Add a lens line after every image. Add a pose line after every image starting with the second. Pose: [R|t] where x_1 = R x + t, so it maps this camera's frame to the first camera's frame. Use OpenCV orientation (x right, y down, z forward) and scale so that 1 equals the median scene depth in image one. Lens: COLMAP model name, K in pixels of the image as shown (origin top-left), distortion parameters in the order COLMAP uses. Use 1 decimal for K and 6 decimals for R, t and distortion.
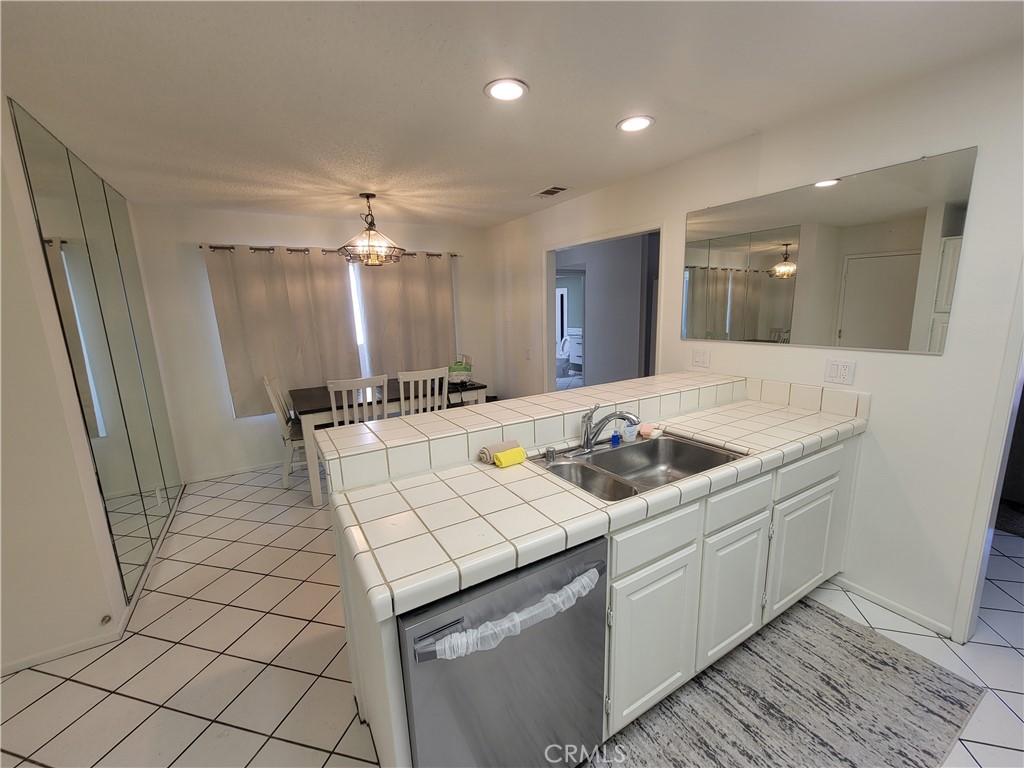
lens RADIAL K [[418.2, 0, 514.3], [0, 418.2, 388.4], [0, 0, 1]] dist [-0.005383, 0.003026]
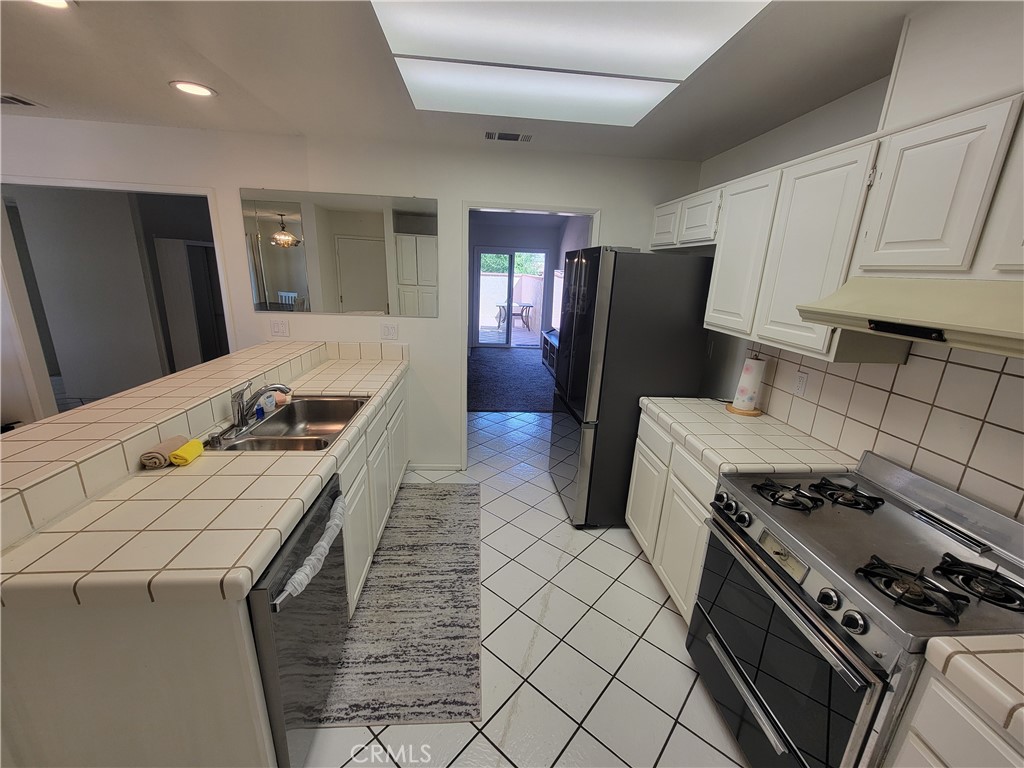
lens RADIAL K [[418.2, 0, 514.3], [0, 418.2, 388.4], [0, 0, 1]] dist [-0.005383, 0.003026]
pose [[0.441769, -0.200827, 0.874362, -0.409686], [0.117082, 0.979193, 0.165749, -0.039605], [-0.889456, 0.029150, 0.456090, -0.073899]]
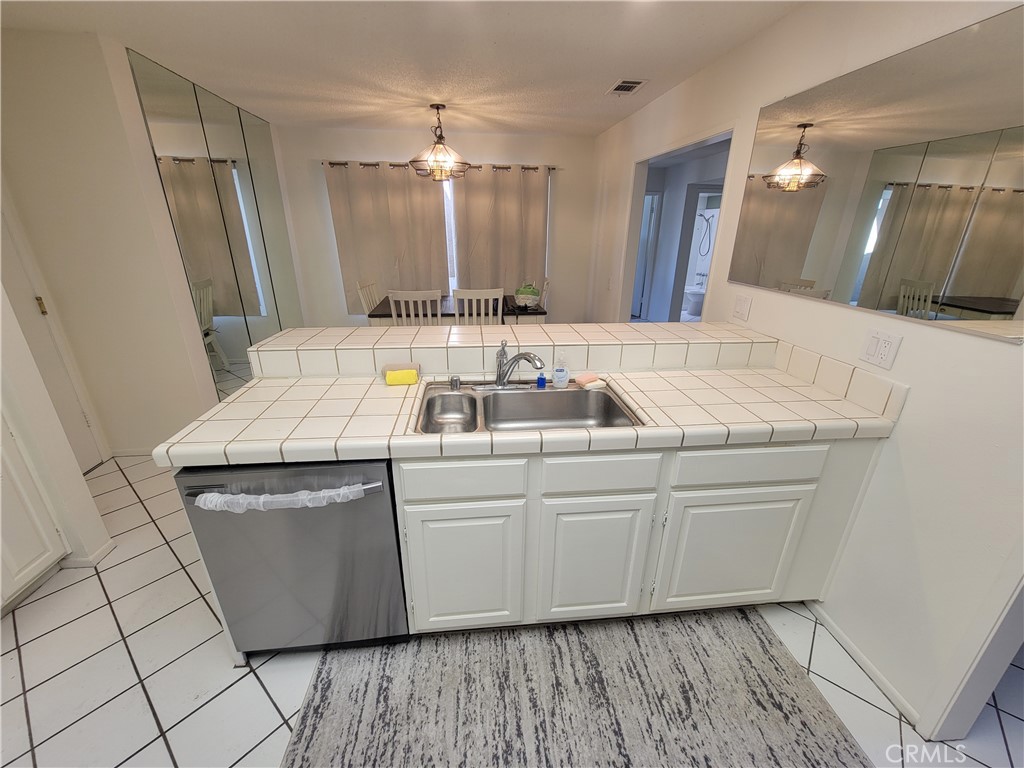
lens RADIAL K [[418.2, 0, 514.3], [0, 418.2, 388.4], [0, 0, 1]] dist [-0.005383, 0.003026]
pose [[0.907116, 0.189035, -0.376041, 0.562917], [-0.118213, 0.971928, 0.203426, -0.050443], [0.403940, -0.140078, 0.903997, 0.127180]]
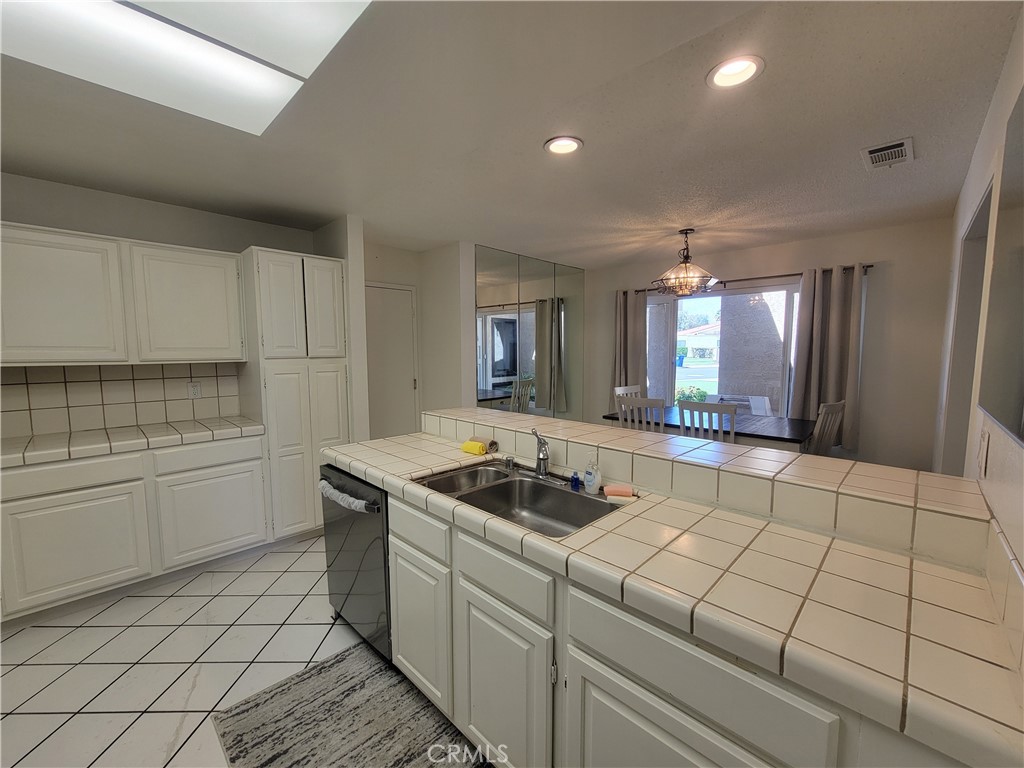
lens RADIAL K [[418.2, 0, 514.3], [0, 418.2, 388.4], [0, 0, 1]] dist [-0.005383, 0.003026]
pose [[0.257138, 0.123025, -0.958512, 1.060353], [-0.191718, 0.978643, 0.074177, -0.114901], [0.947167, 0.164690, 0.275232, 0.627042]]
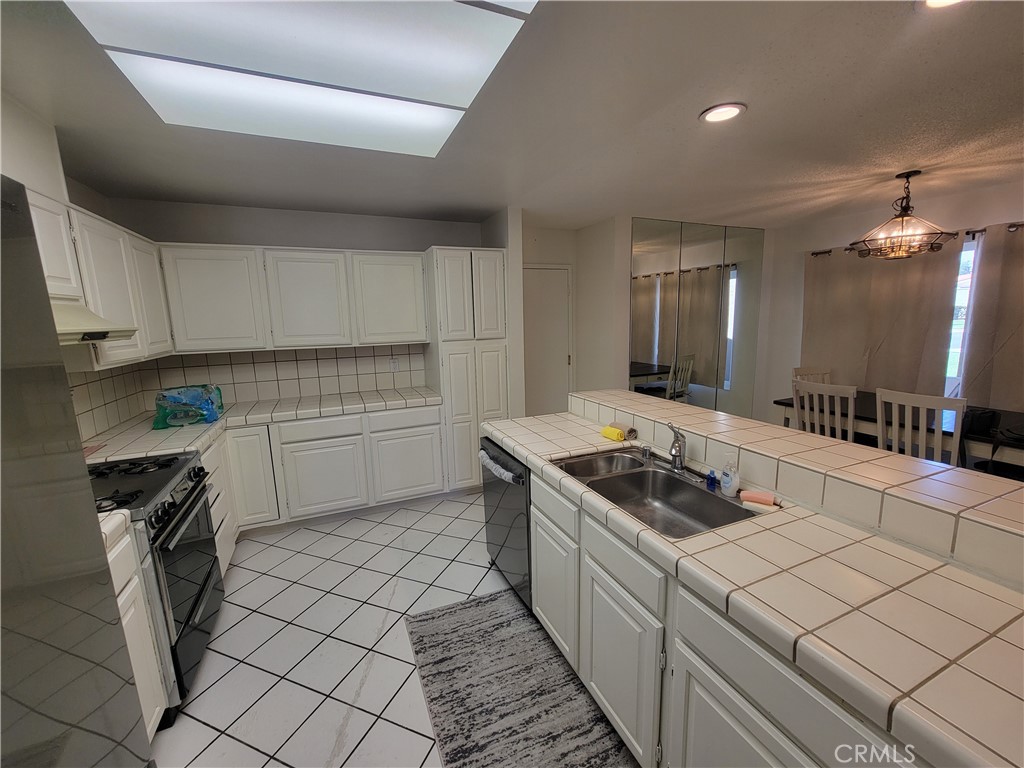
lens RADIAL K [[418.2, 0, 514.3], [0, 418.2, 388.4], [0, 0, 1]] dist [-0.005383, 0.003026]
pose [[-0.122459, 0.202891, -0.971514, 1.120256], [-0.161562, 0.961749, 0.221216, -0.190226], [0.979235, 0.184049, -0.084995, 0.665684]]
